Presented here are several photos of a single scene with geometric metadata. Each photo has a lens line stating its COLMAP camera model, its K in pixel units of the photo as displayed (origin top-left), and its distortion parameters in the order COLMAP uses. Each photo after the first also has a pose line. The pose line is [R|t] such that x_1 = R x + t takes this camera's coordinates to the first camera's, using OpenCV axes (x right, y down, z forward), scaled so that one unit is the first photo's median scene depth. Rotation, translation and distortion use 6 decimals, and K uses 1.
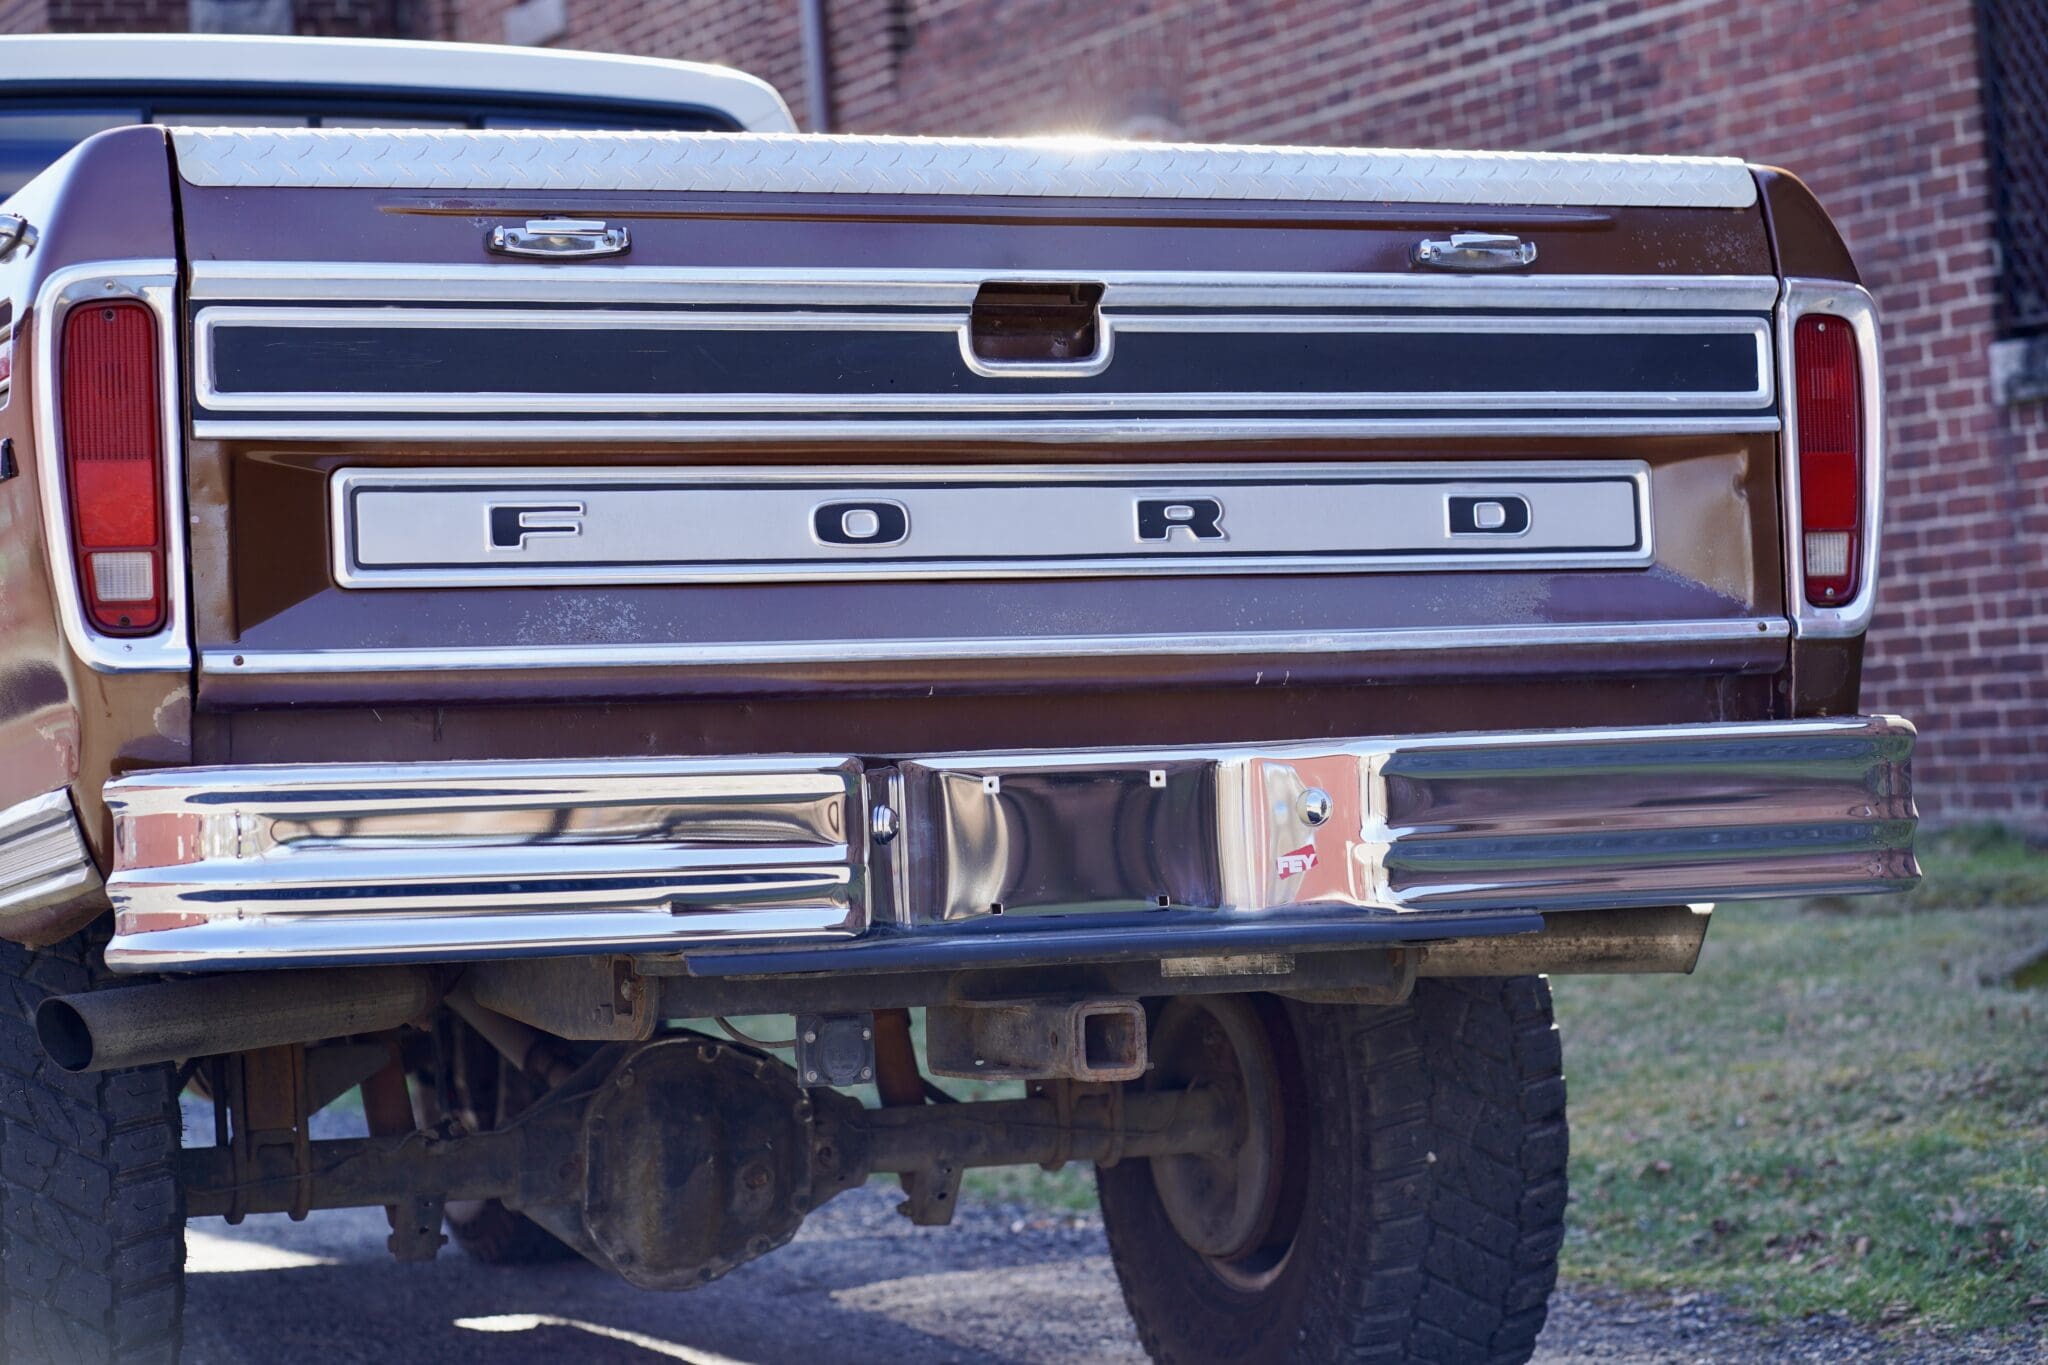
lens RADIAL K [[4888.0, 0, 1024.0], [0, 4888.0, 682.5], [0, 0, 1]] dist [0.151301, -3.185636]
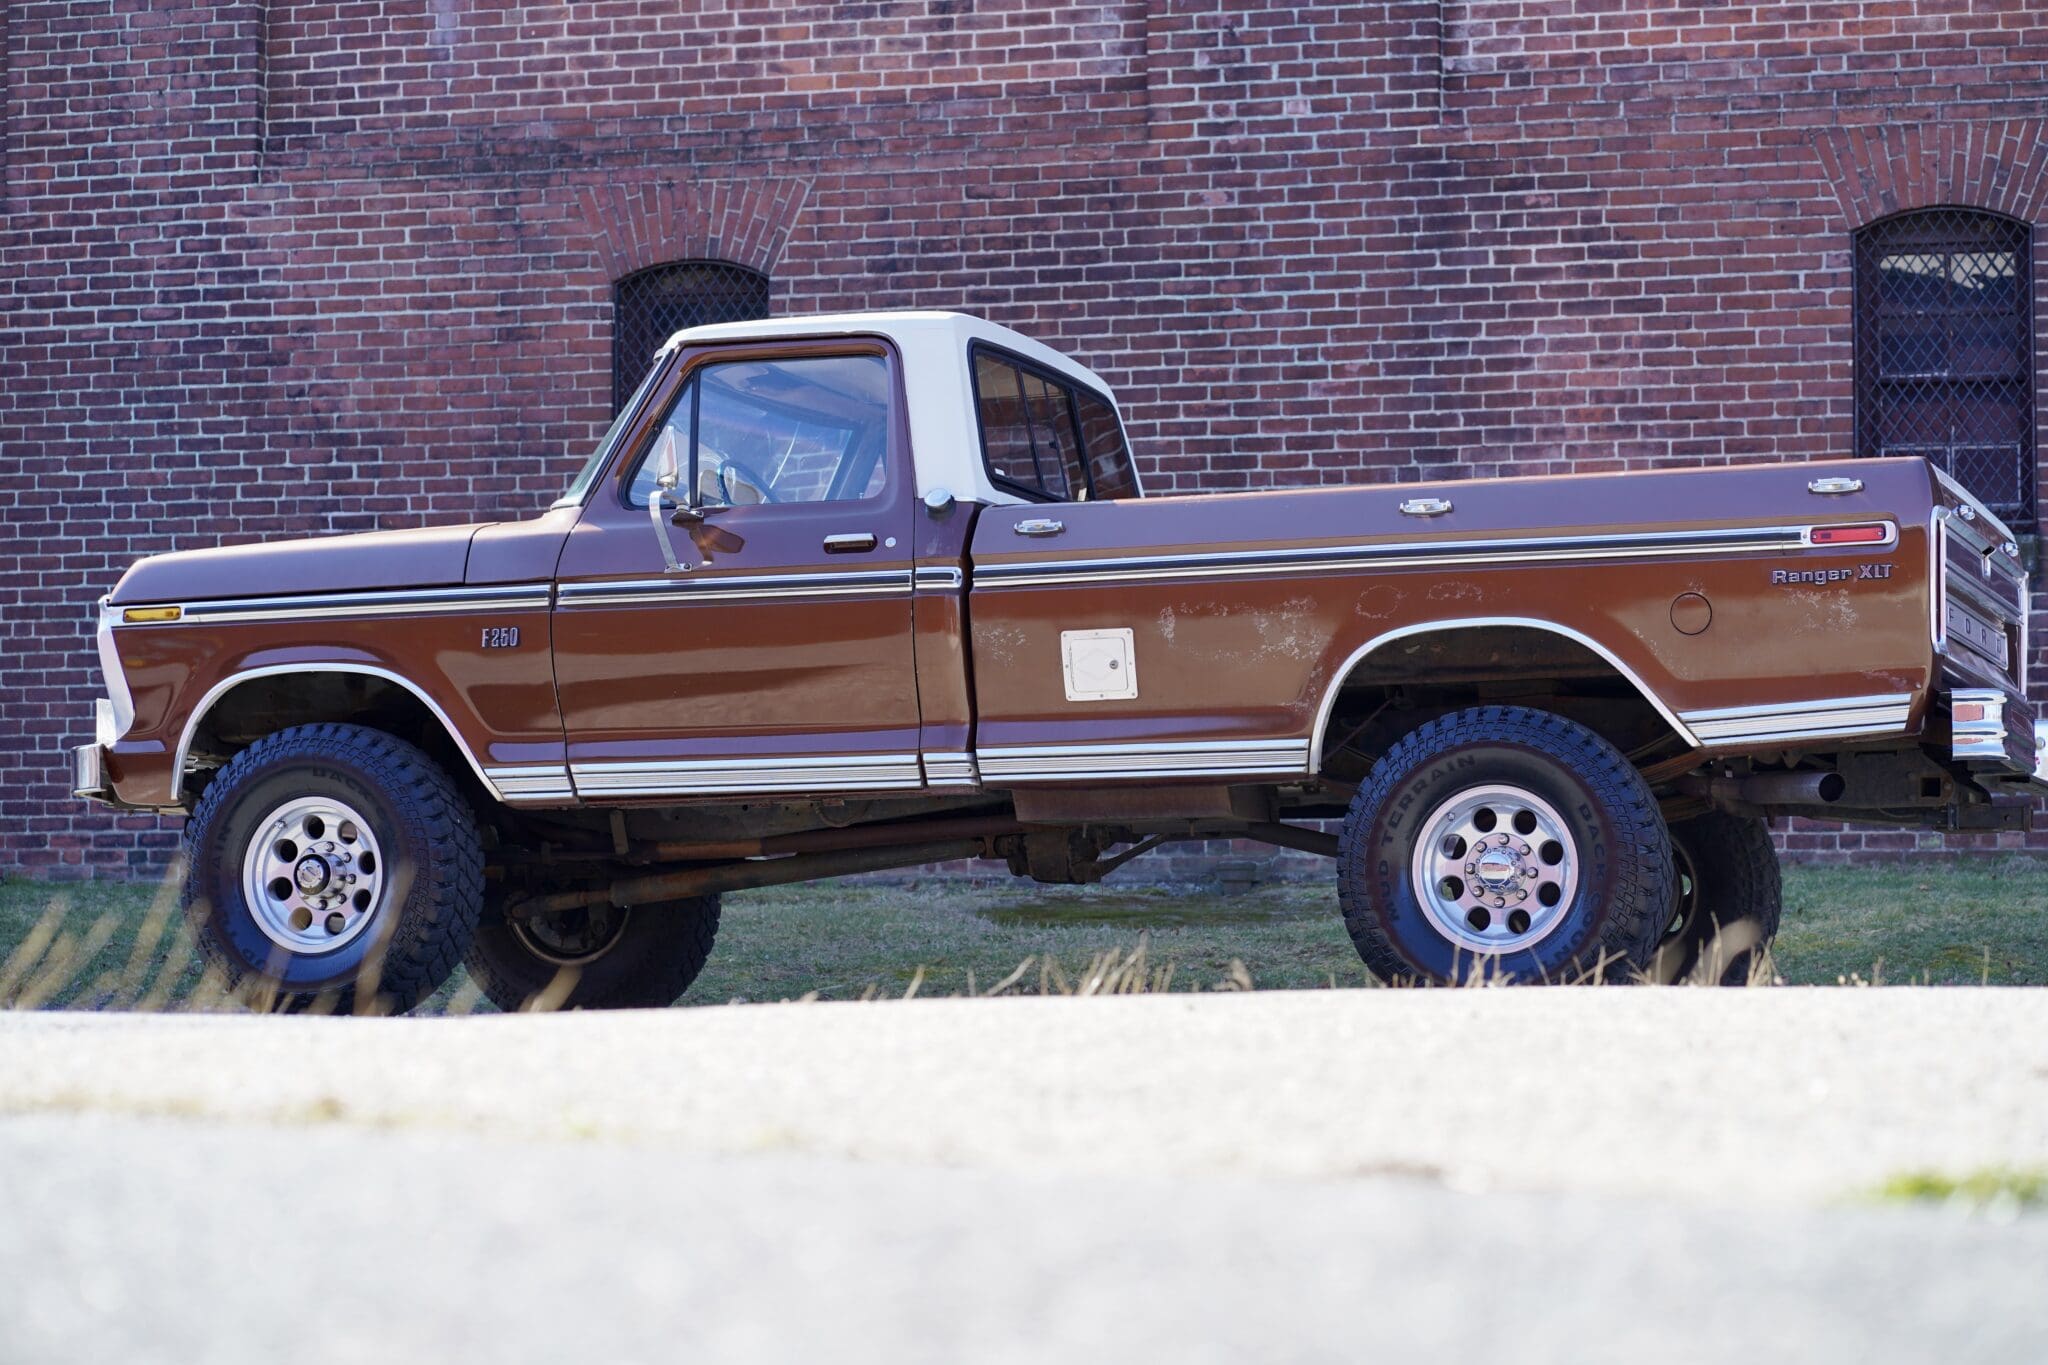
lens RADIAL K [[4814.7, 0, 1024.0], [0, 4814.7, 682.5], [0, 0, 1]] dist [0.148049, -2.922690]
pose [[0.661716, 0.096876, 0.743469, -0.872161], [-0.051680, 0.995152, -0.083674, 0.092024], [-0.747971, 0.016946, 0.663515, -0.147103]]
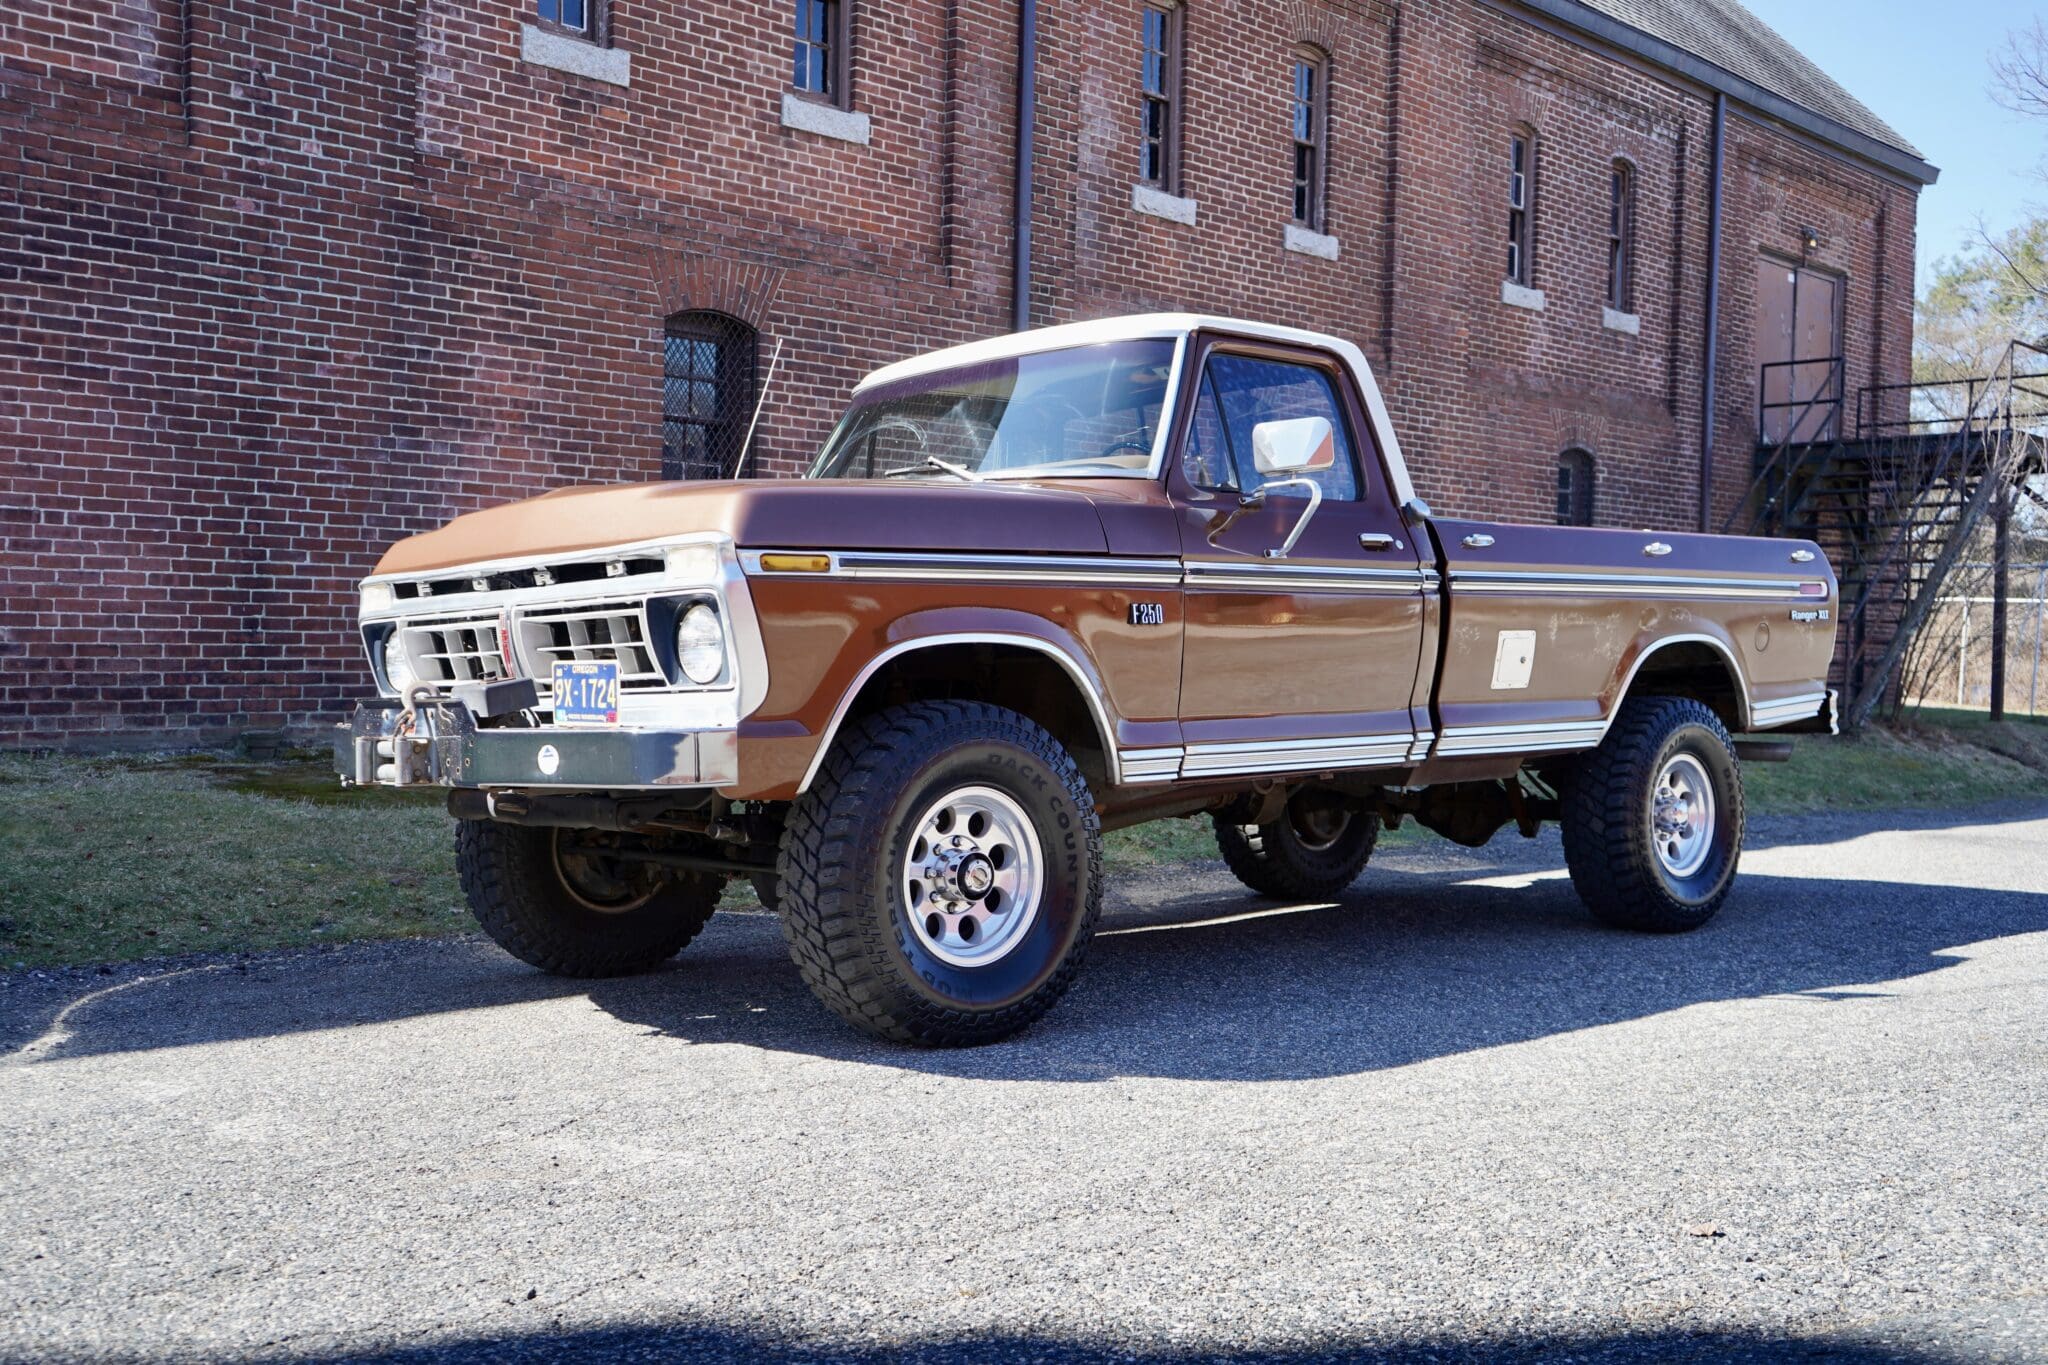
lens RADIAL K [[1964.3, 0, 1026.3], [0, 1964.3, 692.0], [0, 0, 1]] dist [-0.007548, 0.009353]
pose [[-0.324612, 0.040571, 0.944977, -0.547739], [-0.008467, 0.998915, -0.045795, 0.036267], [-0.945809, -0.022867, -0.323917, 0.762734]]
